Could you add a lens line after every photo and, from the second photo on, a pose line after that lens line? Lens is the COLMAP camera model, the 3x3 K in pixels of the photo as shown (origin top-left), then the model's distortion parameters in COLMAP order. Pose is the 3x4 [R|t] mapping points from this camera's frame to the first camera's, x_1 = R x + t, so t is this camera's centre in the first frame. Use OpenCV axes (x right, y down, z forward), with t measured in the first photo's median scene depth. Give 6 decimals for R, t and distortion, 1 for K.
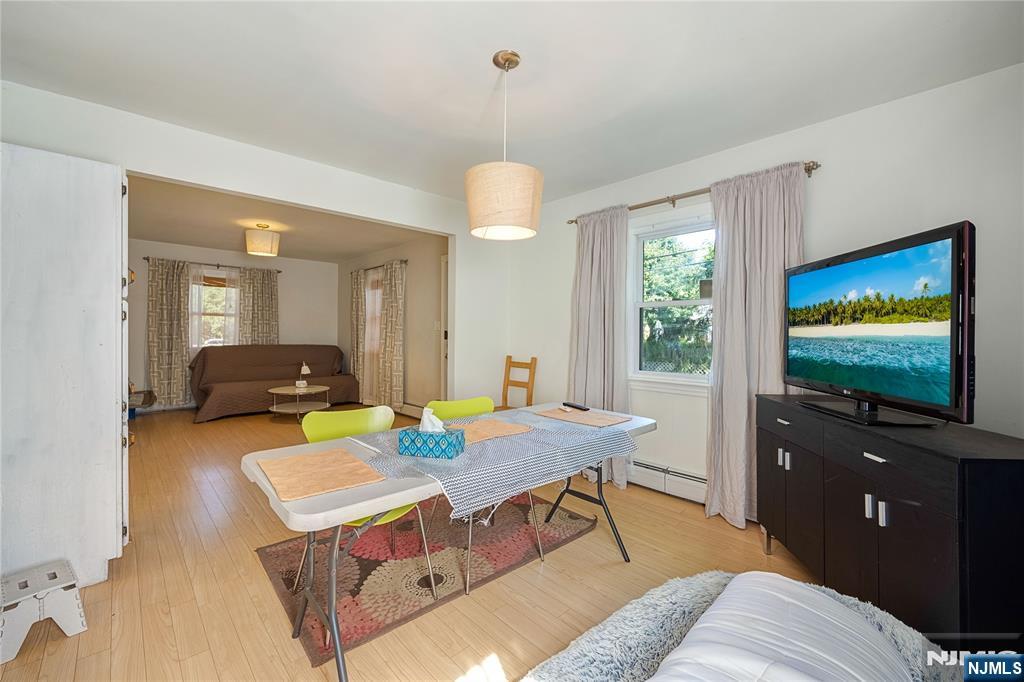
lens RADIAL K [[416.0, 0, 510.9], [0, 416.0, 338.8], [0, 0, 1]] dist [-0.004131, 0.000223]
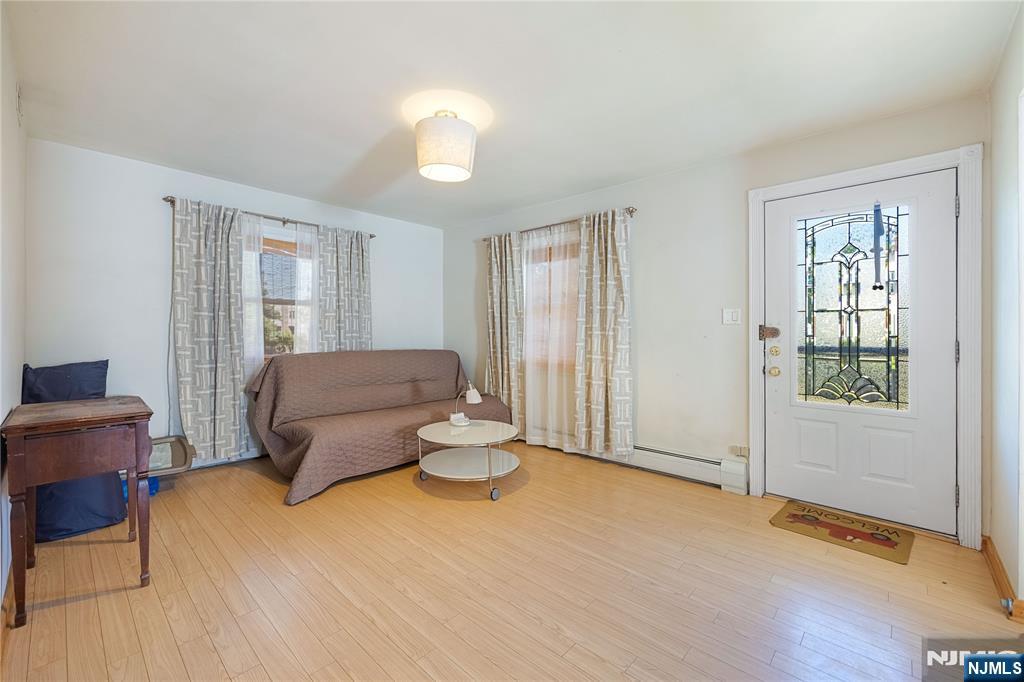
lens RADIAL K [[416.0, 0, 513.0], [0, 416.0, 340.2], [0, 0, 1]] dist [-0.004131, 0.000223]
pose [[0.997485, -0.006653, 0.070560, -0.446408], [0.006283, 0.999965, 0.005459, -0.003703], [-0.070594, -0.005002, 0.997493, 0.397220]]
